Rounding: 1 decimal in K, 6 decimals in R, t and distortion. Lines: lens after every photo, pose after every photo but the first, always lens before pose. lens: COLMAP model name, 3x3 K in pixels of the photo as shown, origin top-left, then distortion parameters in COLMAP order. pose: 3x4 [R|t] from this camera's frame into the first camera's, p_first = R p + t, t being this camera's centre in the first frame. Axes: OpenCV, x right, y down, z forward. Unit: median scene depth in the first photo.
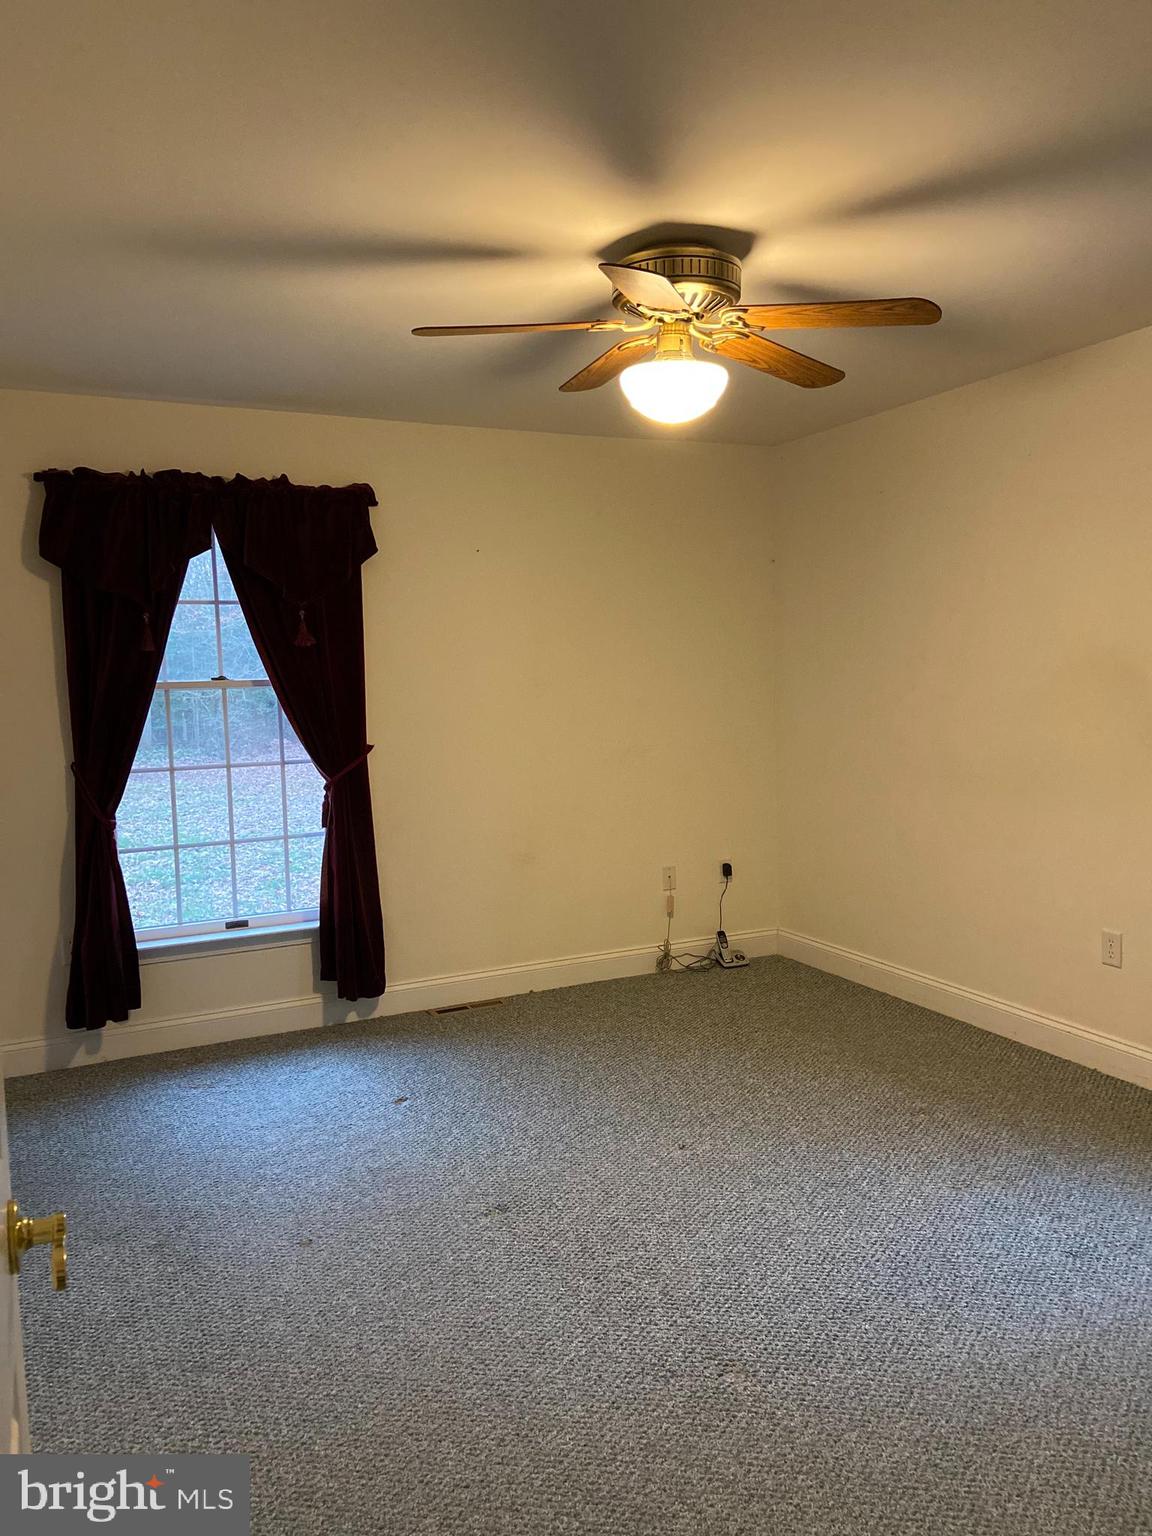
lens RADIAL K [[1174.2, 0, 588.2], [0, 1174.2, 759.7], [0, 0, 1]] dist [0.126811, -0.178366]
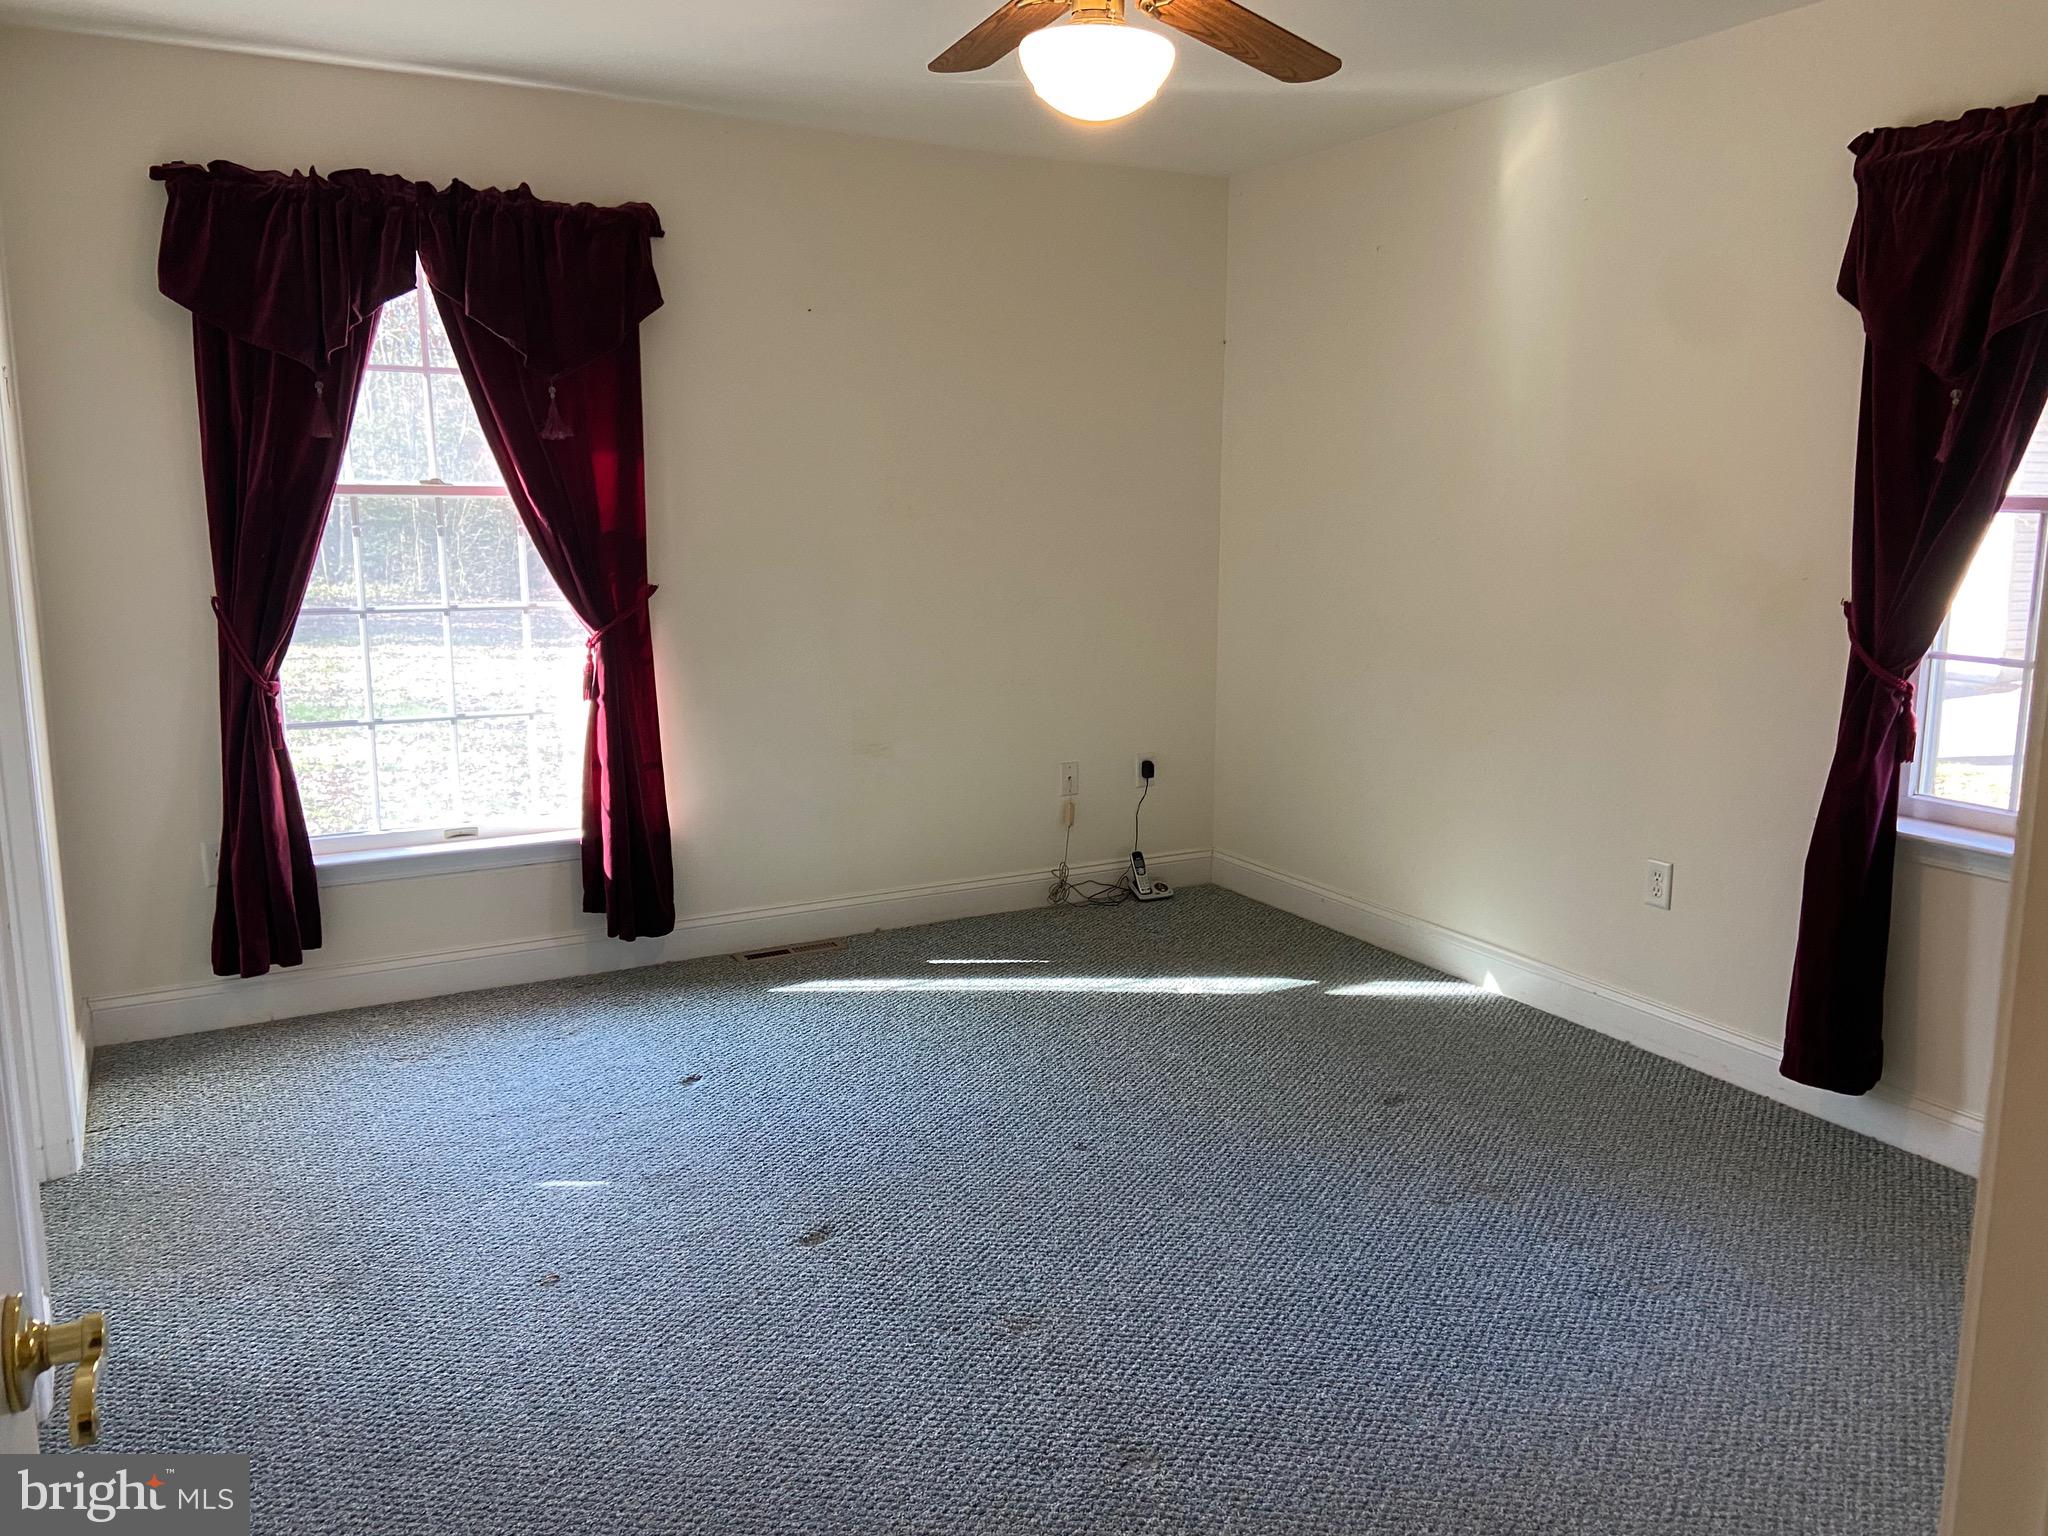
lens RADIAL K [[1565.7, 0, 1037.5], [0, 1565.7, 759.6], [0, 0, 1]] dist [0.126811, -0.178366]
pose [[0.998584, 0.020055, 0.049268, 0.001419], [-0.024448, 0.995619, 0.090249, 0.000974], [-0.047242, -0.091326, 0.994700, 0.060696]]
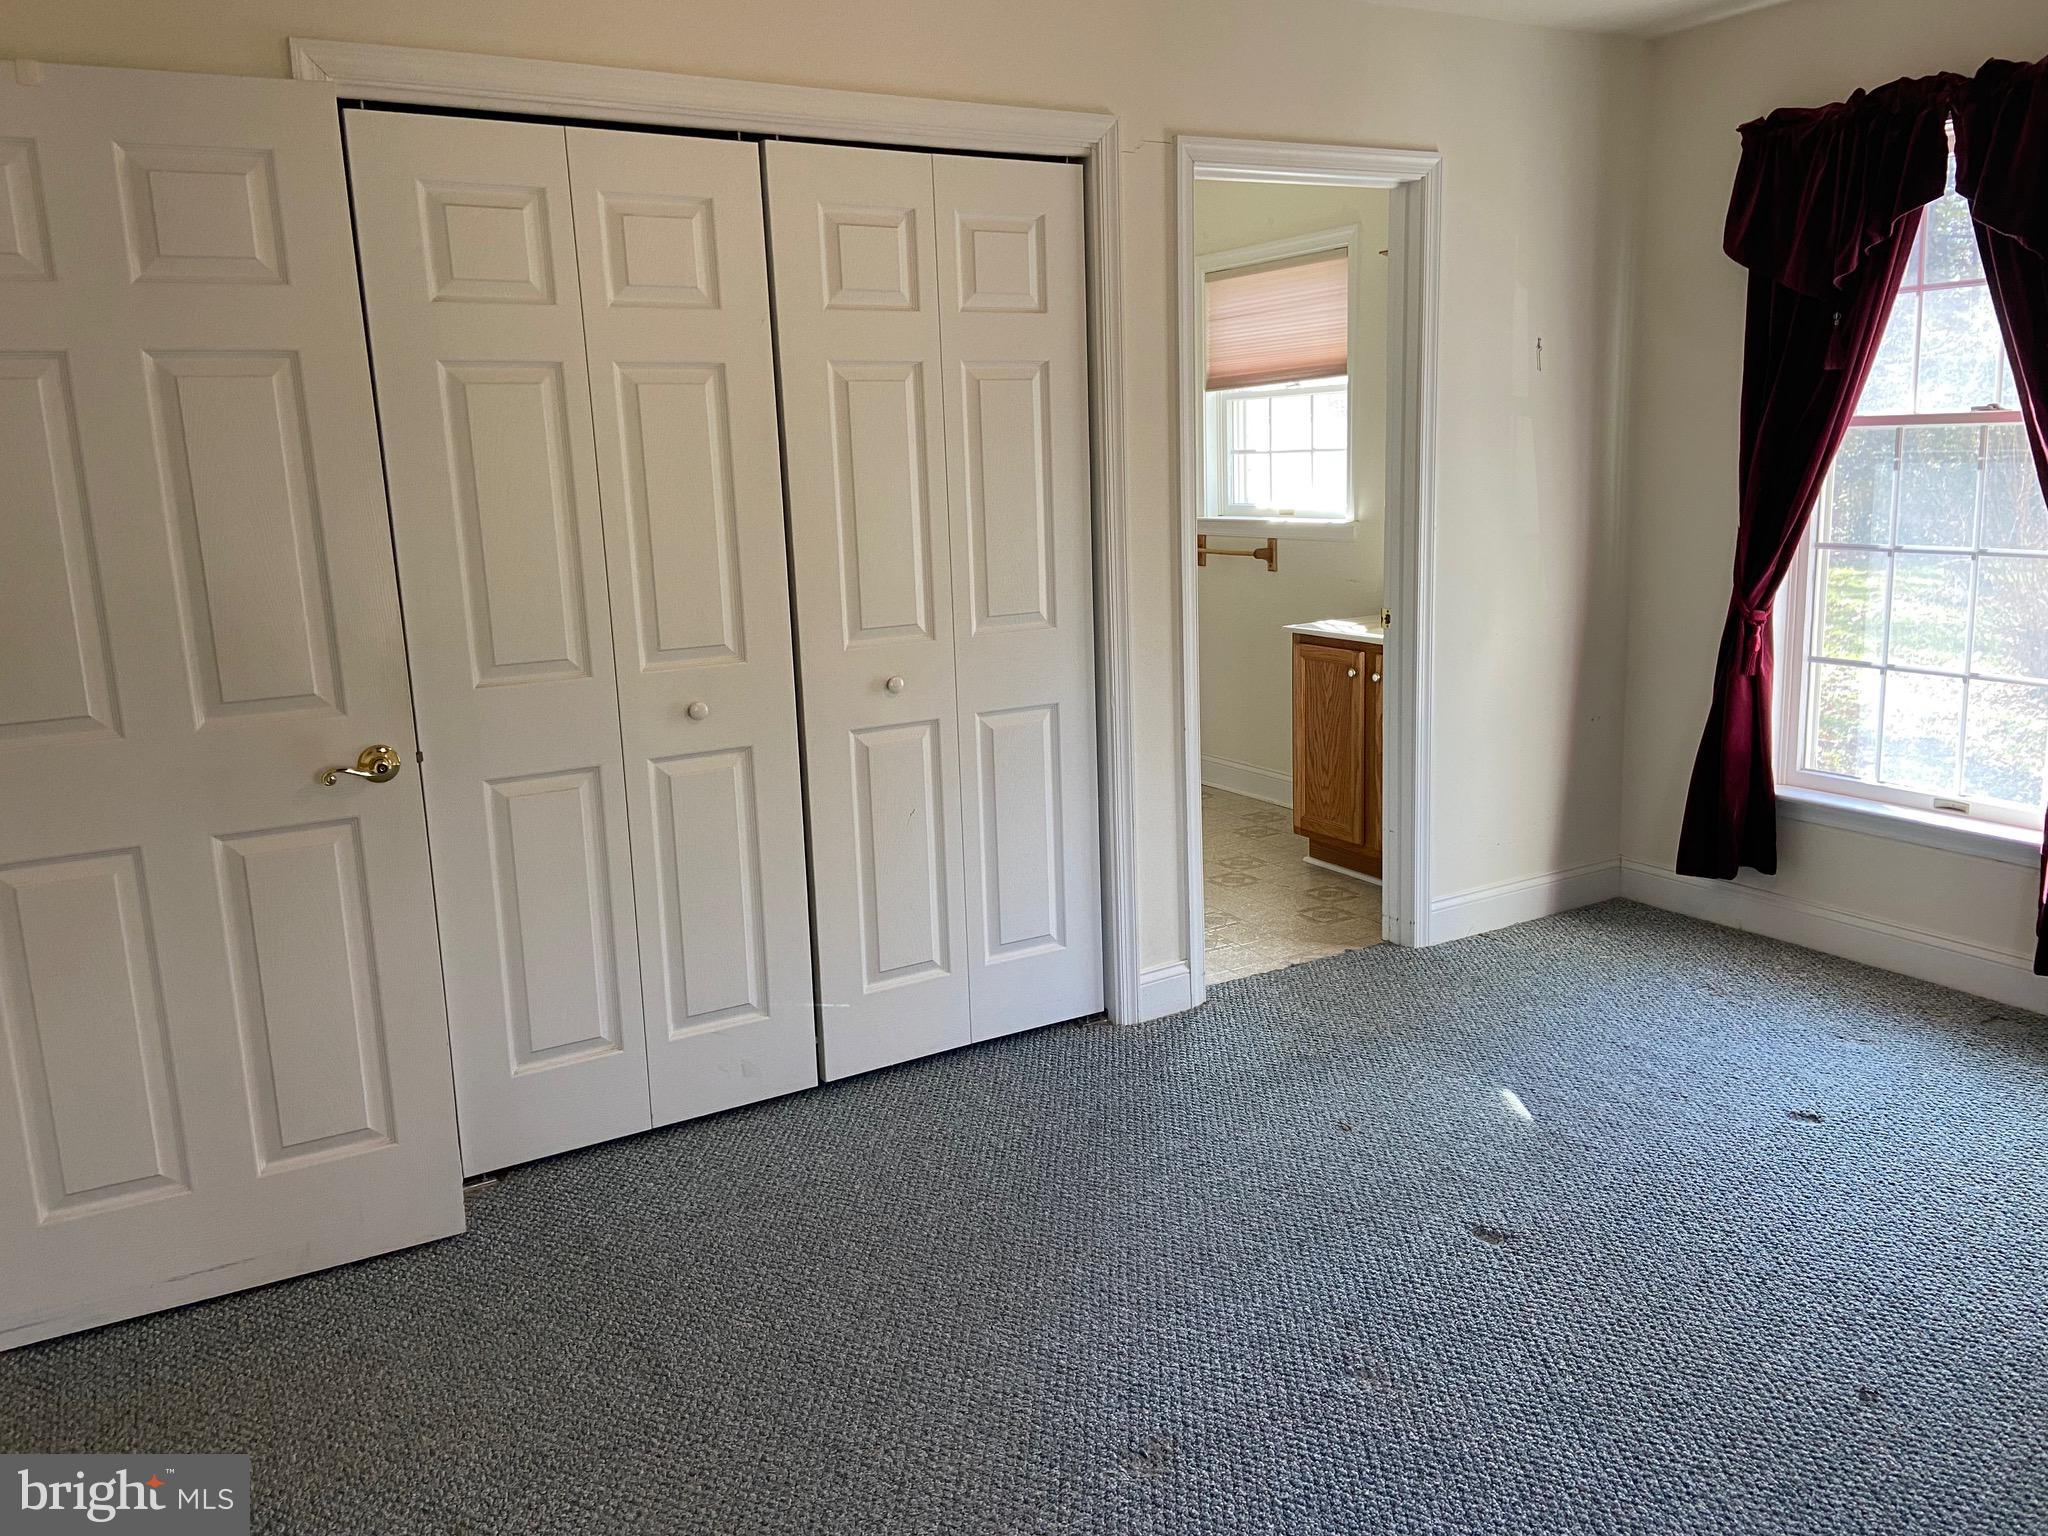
lens RADIAL K [[1561.3, 0, 1049.2], [0, 1561.3, 760.0], [0, 0, 1]] dist [0.130623, -0.183415]
pose [[0.070697, 0.220464, -0.972830, 0.665276], [-0.047393, 0.974911, 0.217491, -0.063693], [0.996371, 0.030729, 0.079371, 0.617177]]
